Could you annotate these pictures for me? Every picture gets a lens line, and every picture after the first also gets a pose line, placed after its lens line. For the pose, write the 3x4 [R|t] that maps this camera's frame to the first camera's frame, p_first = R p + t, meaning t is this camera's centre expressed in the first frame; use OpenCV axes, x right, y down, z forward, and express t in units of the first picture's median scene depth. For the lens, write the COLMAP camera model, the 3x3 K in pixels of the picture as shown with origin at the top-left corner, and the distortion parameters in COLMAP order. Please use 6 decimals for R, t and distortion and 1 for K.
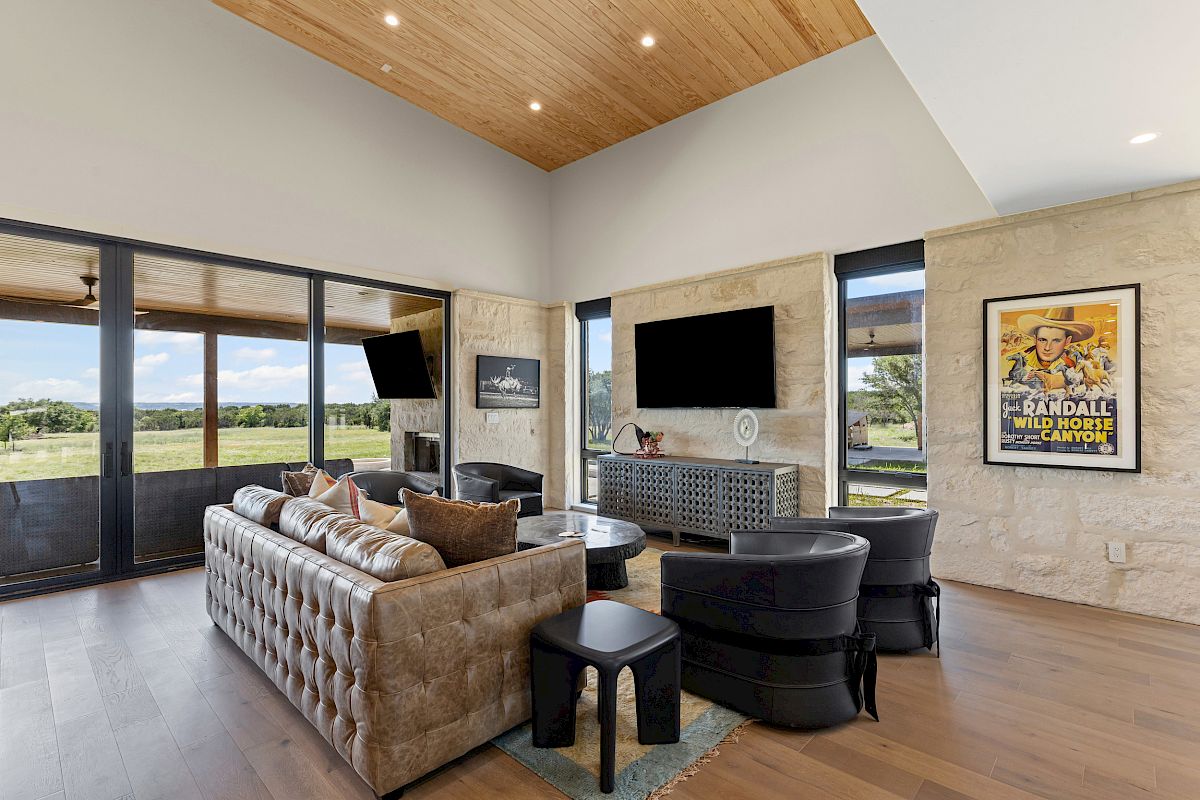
lens RADIAL K [[568.5, 0, 605.7], [0, 568.5, 404.5], [0, 0, 1]] dist [-0.005515, -0.001249]
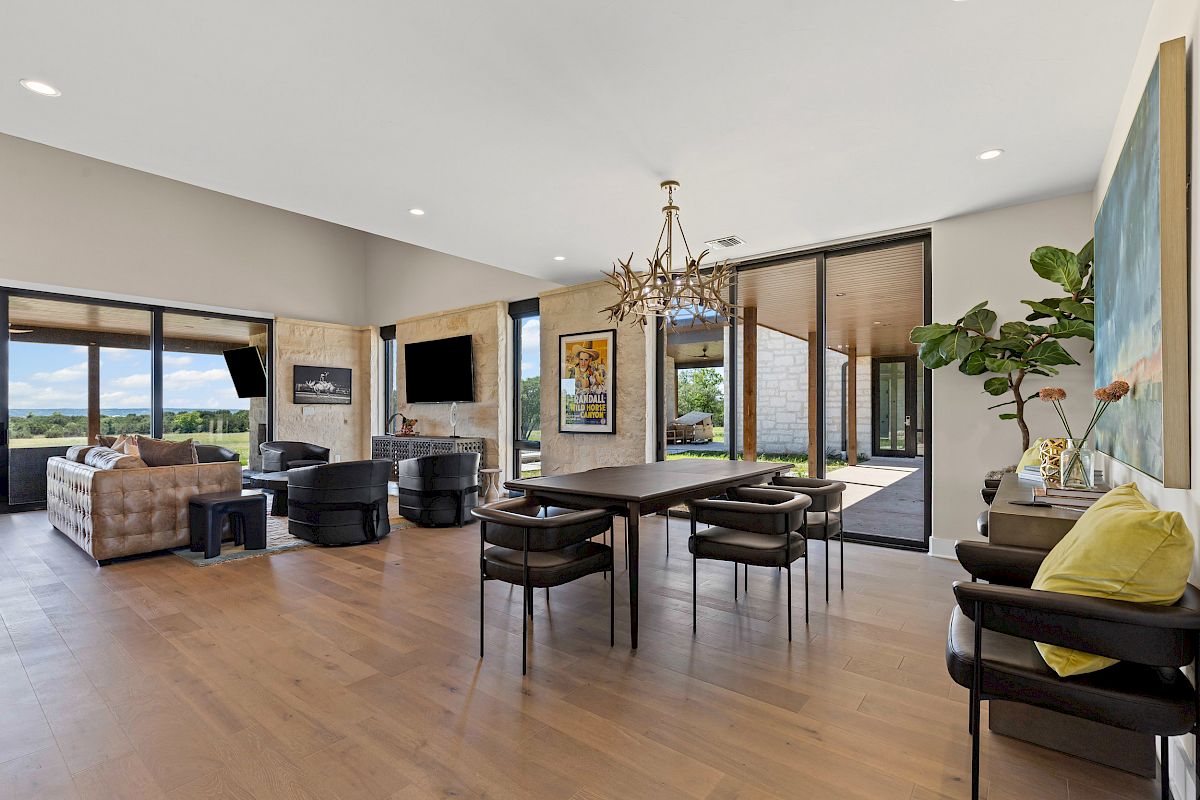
lens RADIAL K [[538.6, 0, 599.2], [0, 538.6, 411.5], [0, 0, 1]] dist [-0.004099, -0.000312]
pose [[0.995692, -0.001739, 0.092708, 0.427391], [0.001505, 0.999996, 0.002591, 0.025266], [-0.092712, -0.002440, 0.995690, -0.404344]]
